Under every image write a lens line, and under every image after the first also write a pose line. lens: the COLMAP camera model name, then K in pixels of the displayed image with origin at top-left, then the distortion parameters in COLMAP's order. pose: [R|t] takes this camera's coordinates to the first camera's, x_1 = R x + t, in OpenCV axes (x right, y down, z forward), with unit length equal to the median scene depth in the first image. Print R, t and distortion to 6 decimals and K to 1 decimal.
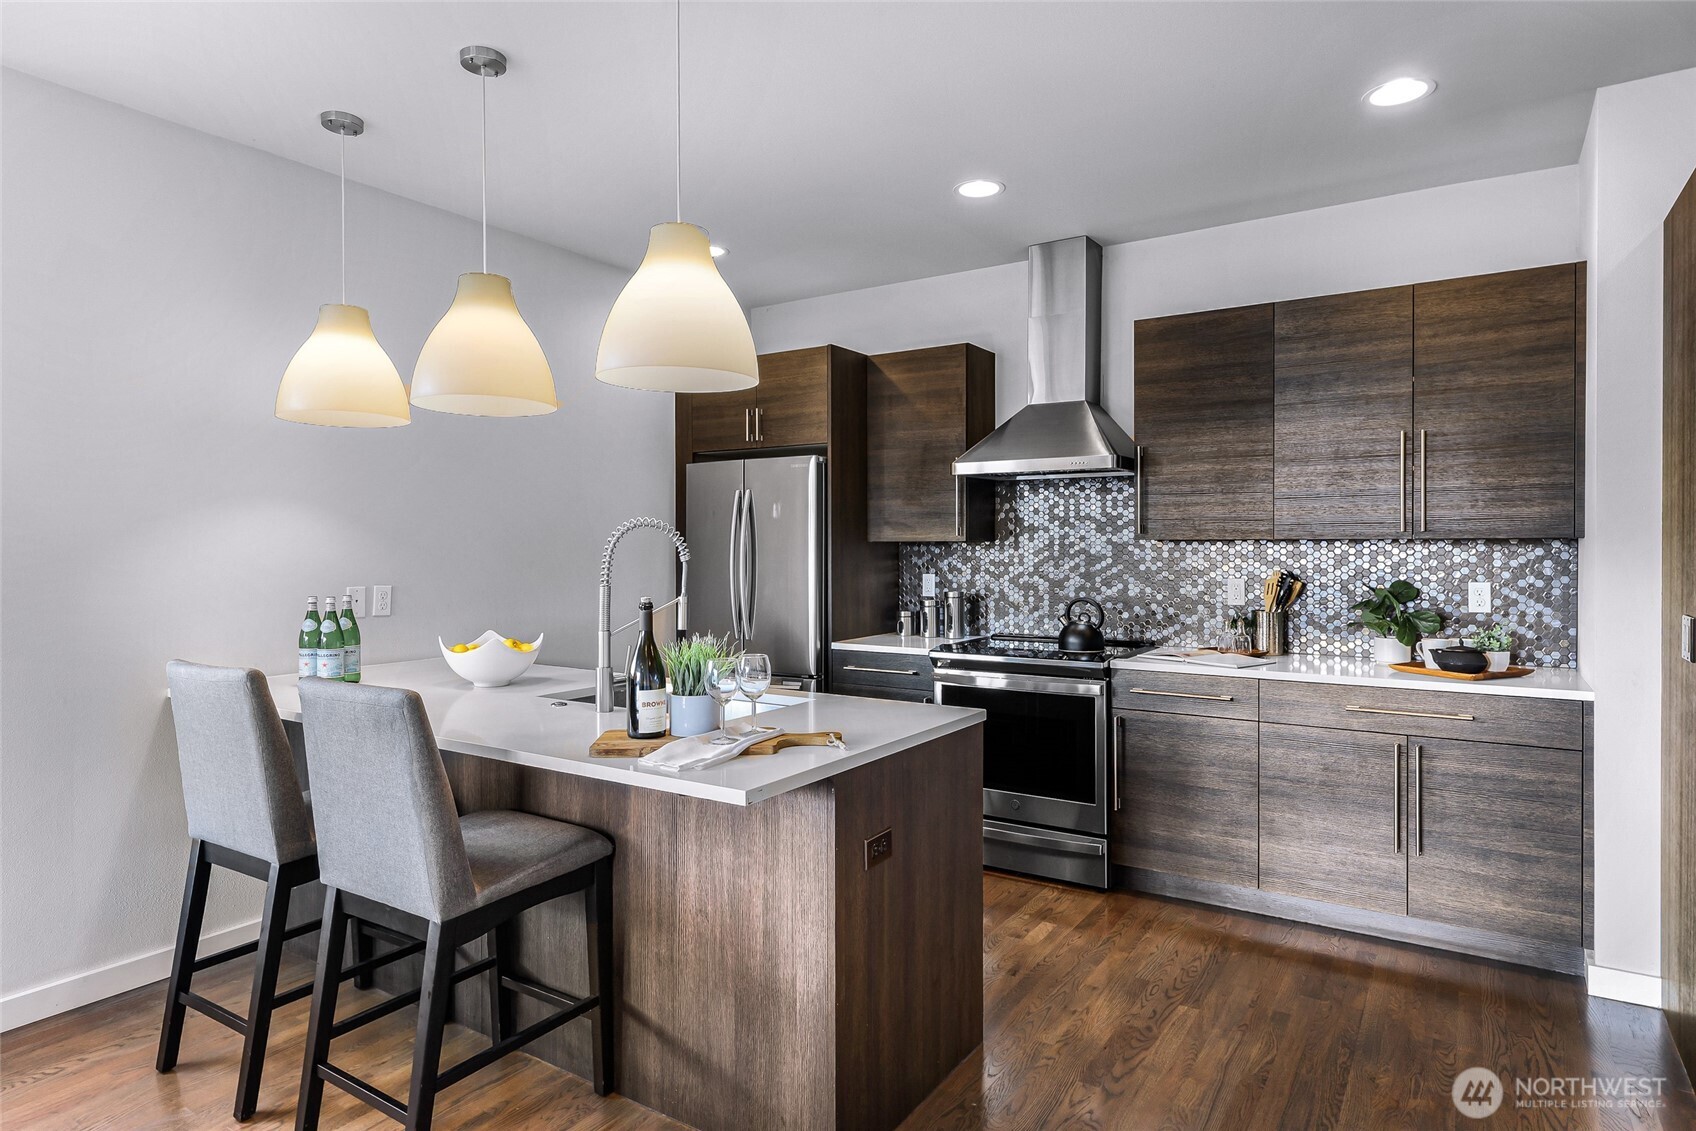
lens RADIAL K [[957.3, 0, 848.0], [0, 957.3, 565.5], [0, 0, 1]] dist [-0.001292, -0.000262]
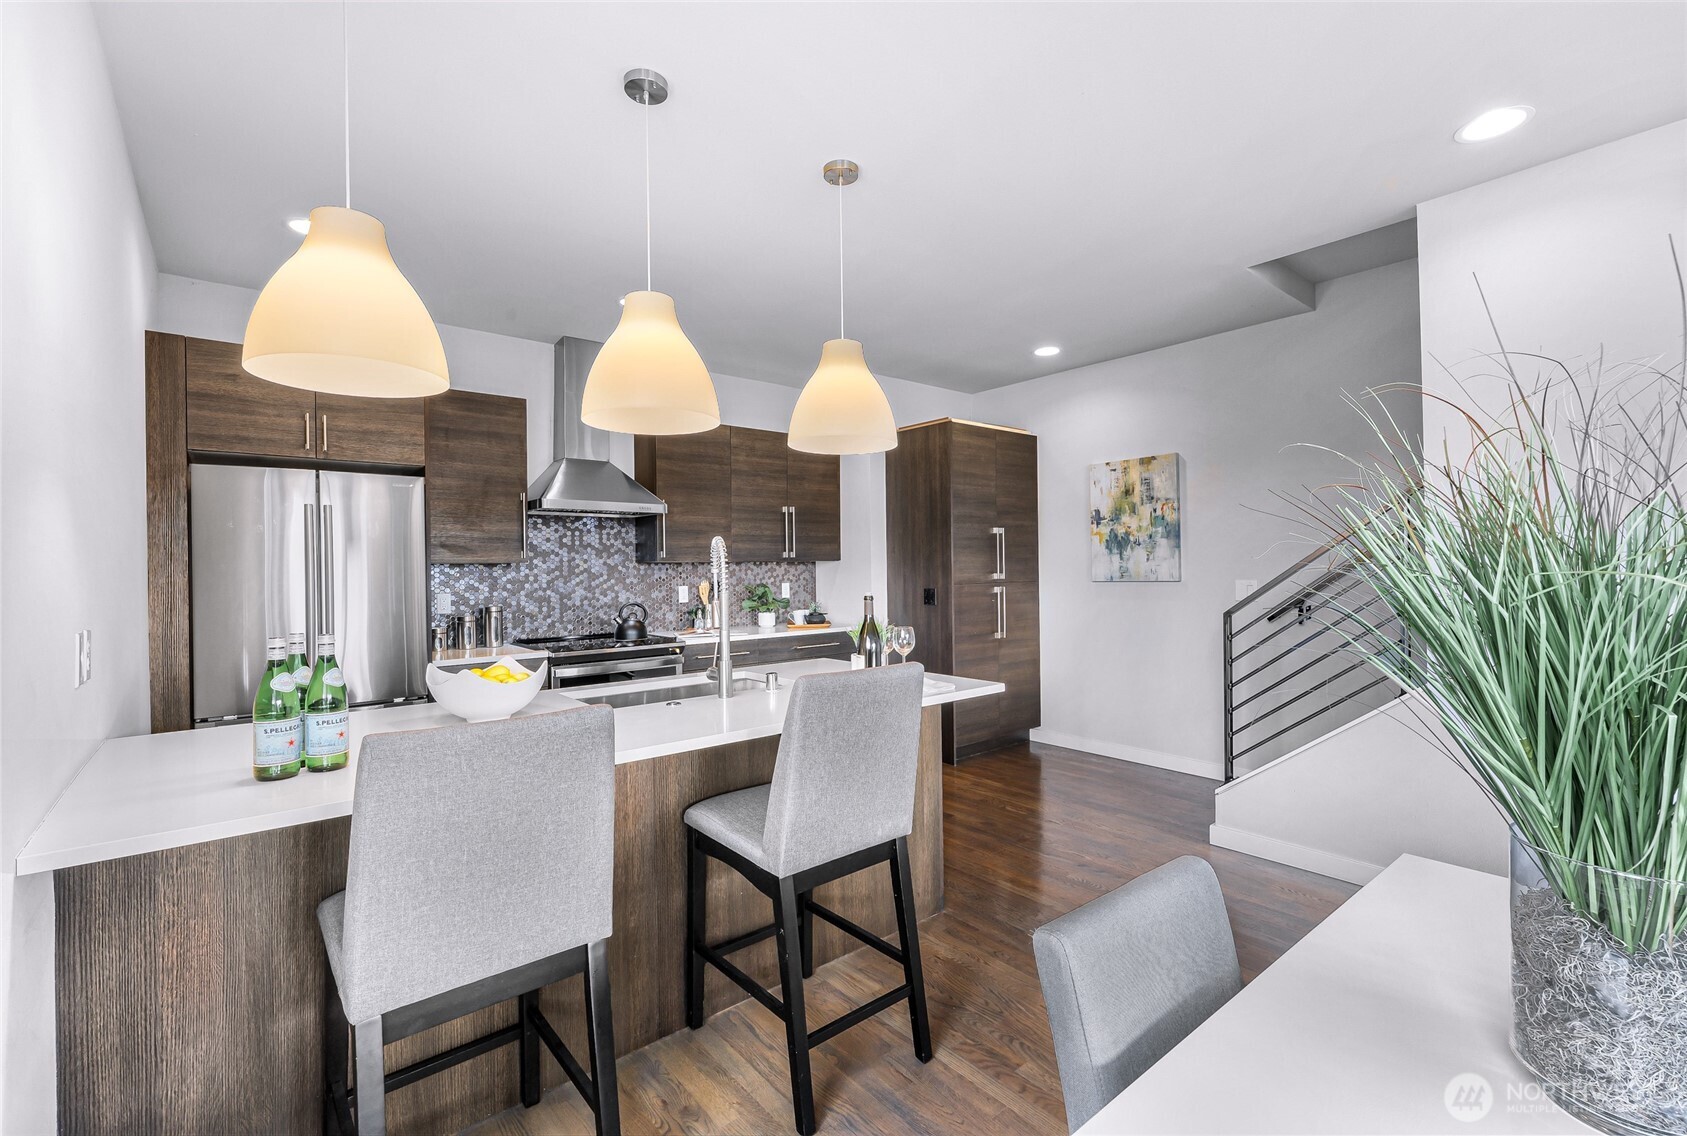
lens RADIAL K [[733.9, 0, 843.5], [0, 733.9, 568.0], [0, 0, 1]] dist [0.000190, 0.000012]
pose [[0.289051, -0.001426, 0.957313, -0.634855], [0.032969, 0.999421, -0.008466, 0.002191], [-0.956746, 0.034009, 0.288931, 0.344943]]
